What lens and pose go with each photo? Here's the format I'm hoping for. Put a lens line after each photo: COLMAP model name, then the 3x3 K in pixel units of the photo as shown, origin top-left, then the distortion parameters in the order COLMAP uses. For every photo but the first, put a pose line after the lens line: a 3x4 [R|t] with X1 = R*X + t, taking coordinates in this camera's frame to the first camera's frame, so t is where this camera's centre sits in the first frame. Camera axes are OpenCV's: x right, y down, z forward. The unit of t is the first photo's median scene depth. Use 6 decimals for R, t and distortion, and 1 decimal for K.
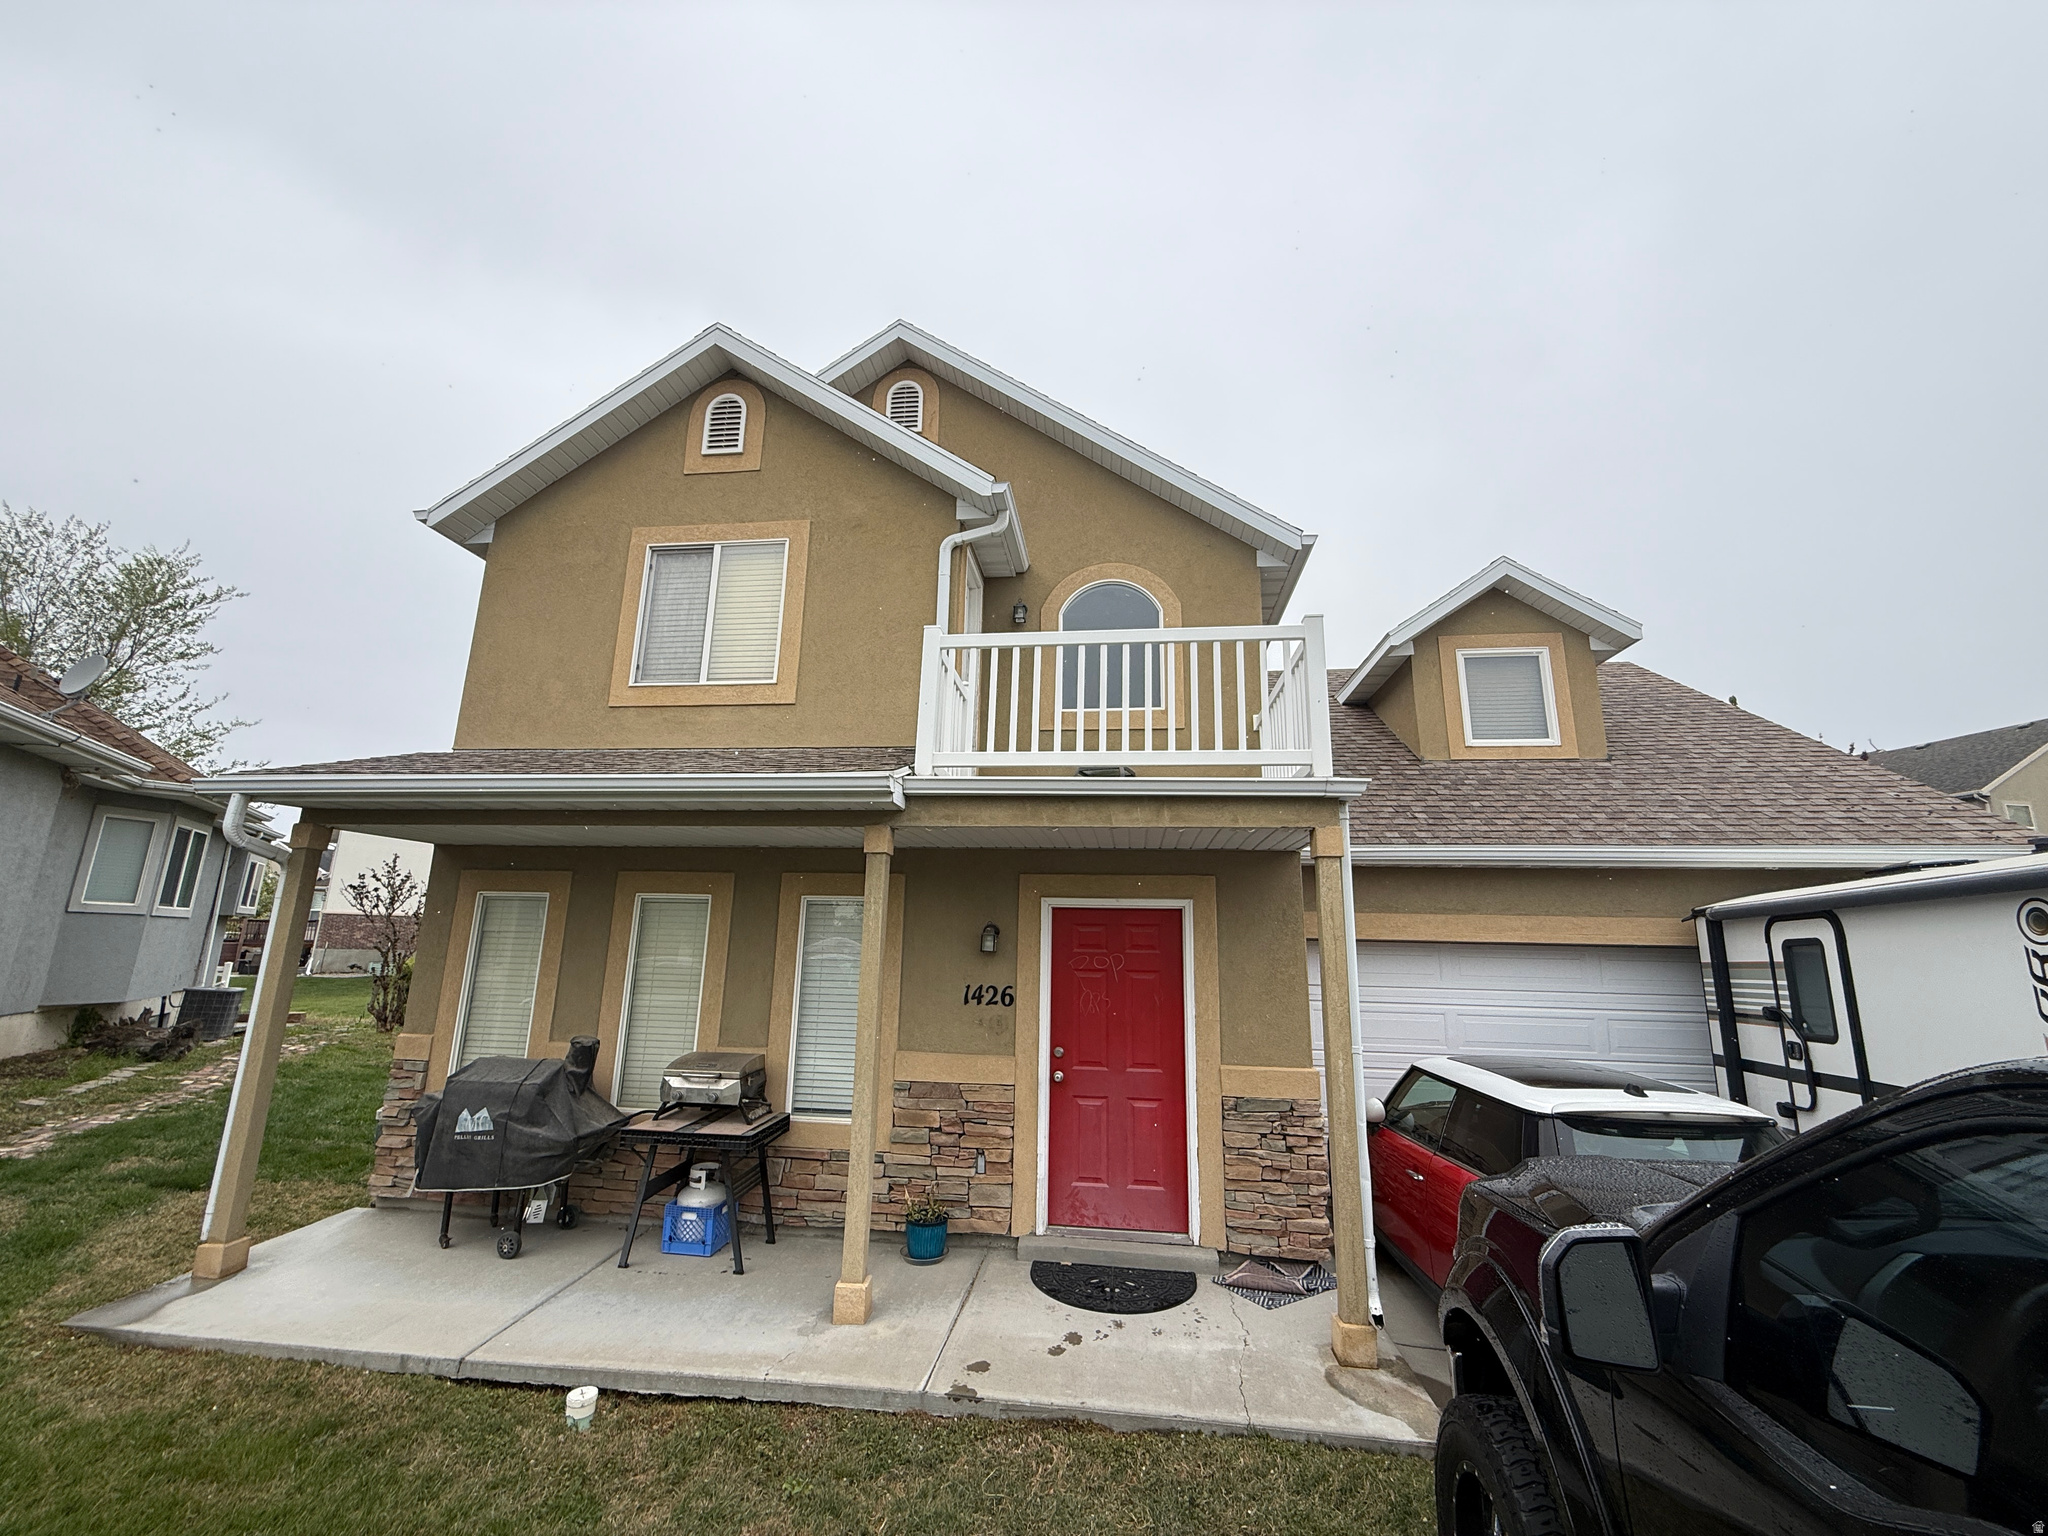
lens RADIAL K [[816.2, 0, 1024.0], [0, 816.2, 768.0], [0, 0, 1]] dist [-0.000026, -0.000264]
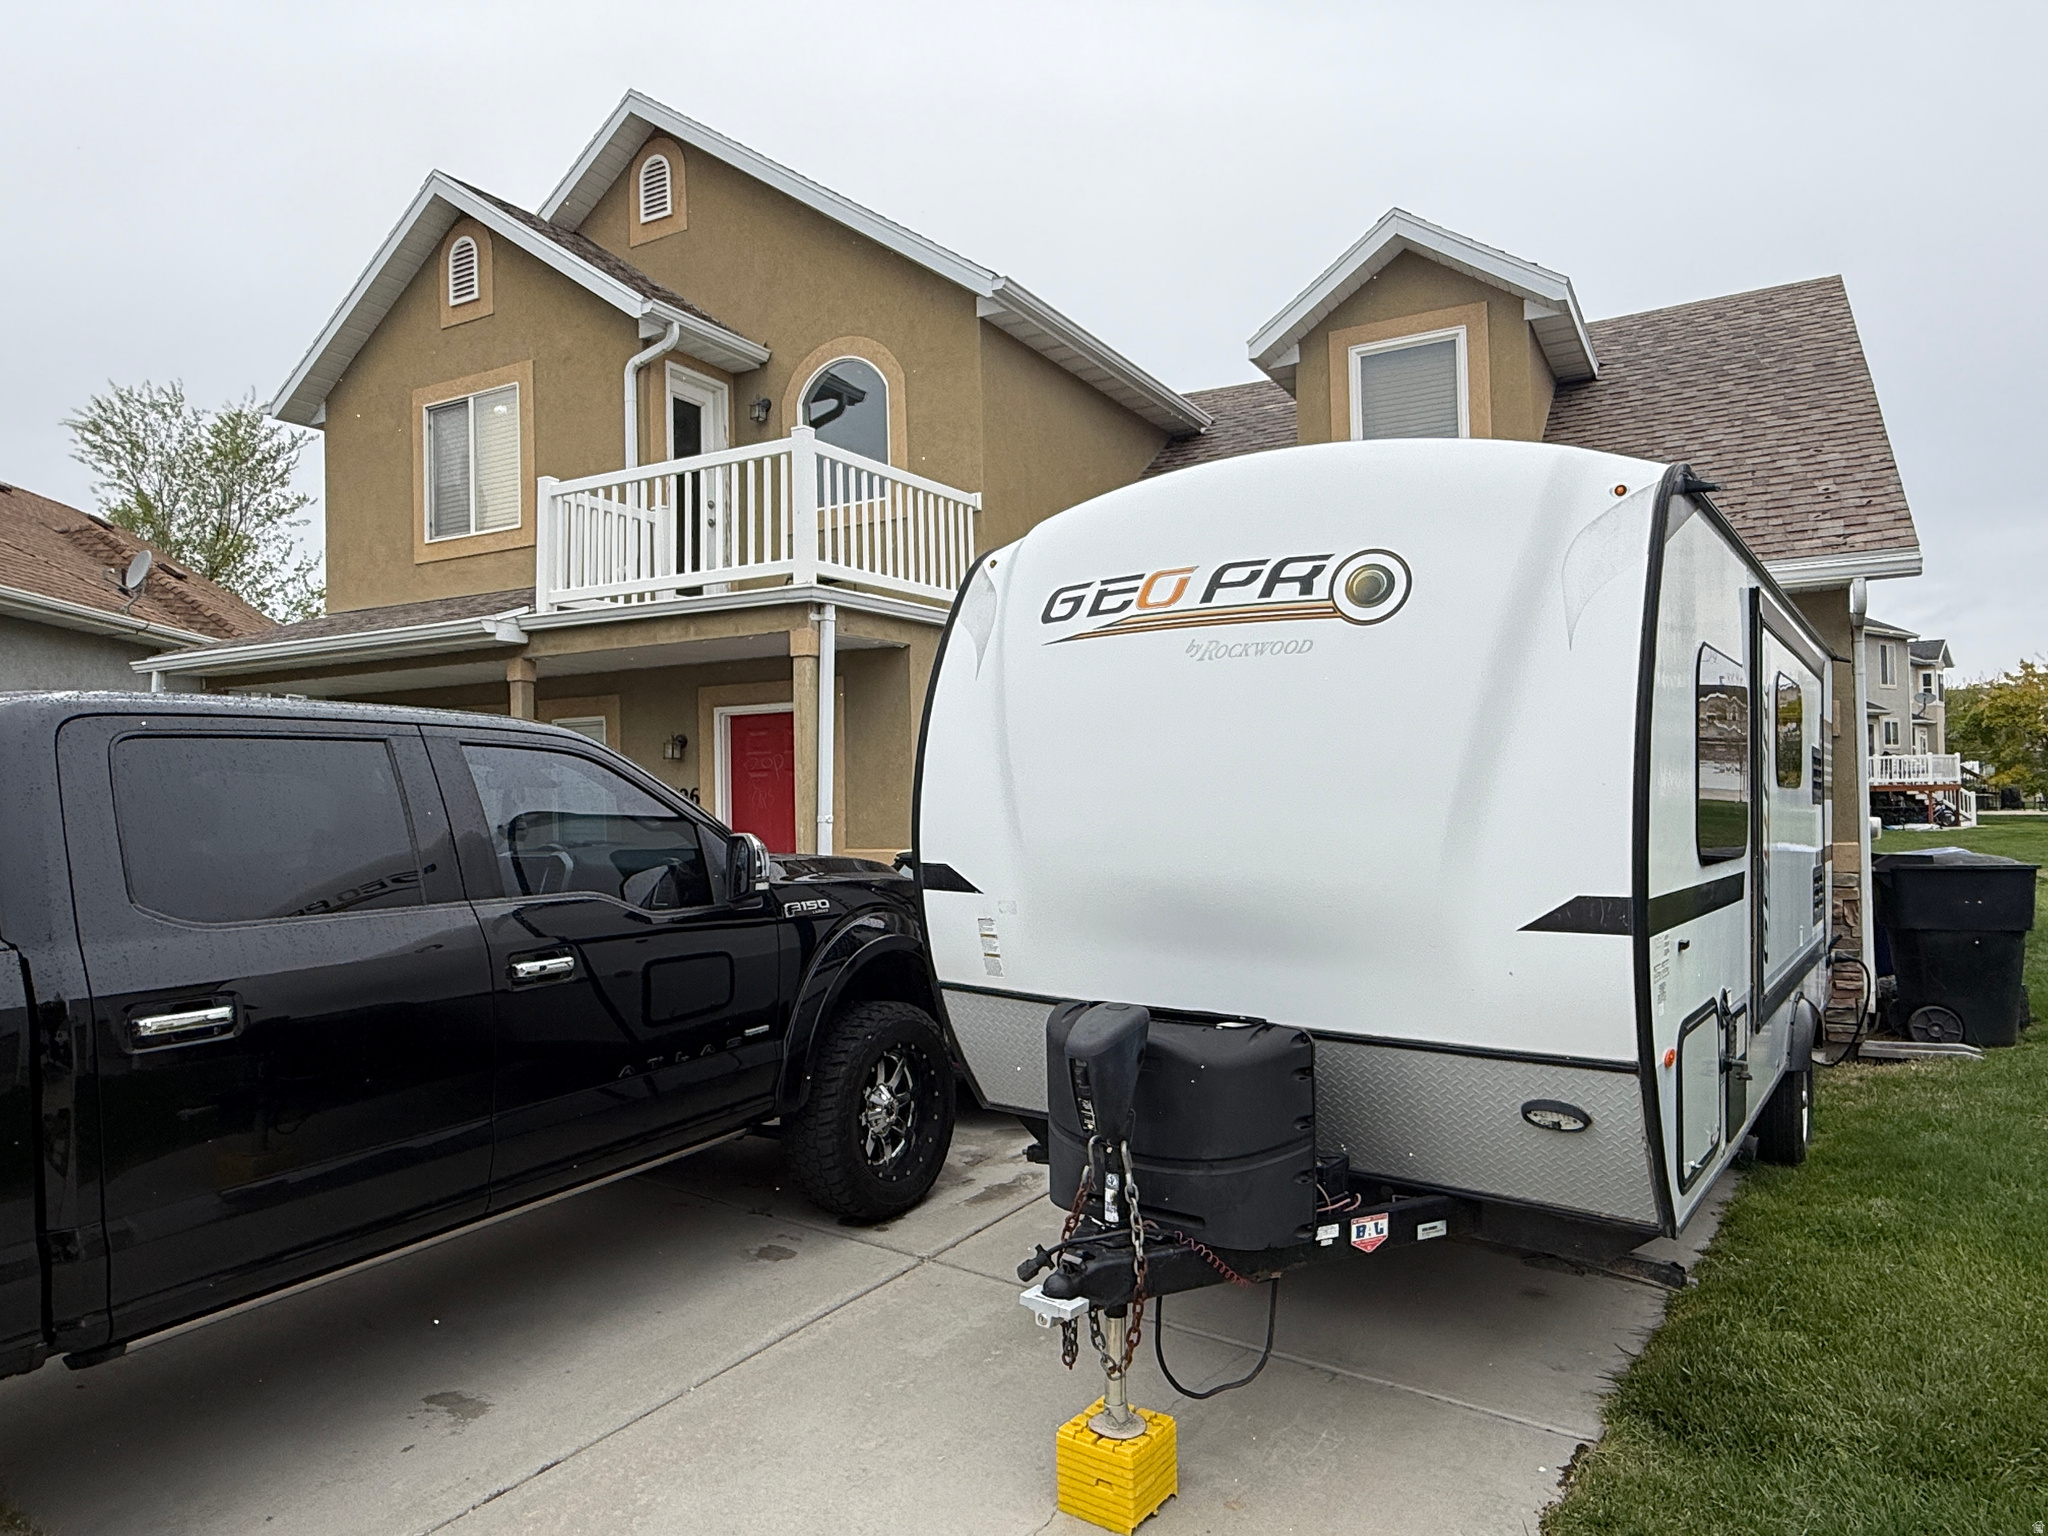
lens RADIAL K [[1305.3, 0, 1024.0], [0, 1305.3, 768.0], [0, 0, 1]] dist [-0.001135, 0.000653]
pose [[0.927687, -0.049058, -0.370122, 0.990406], [0.119268, 0.978328, 0.169263, -0.005870], [0.353797, -0.201167, 0.913433, -0.426213]]
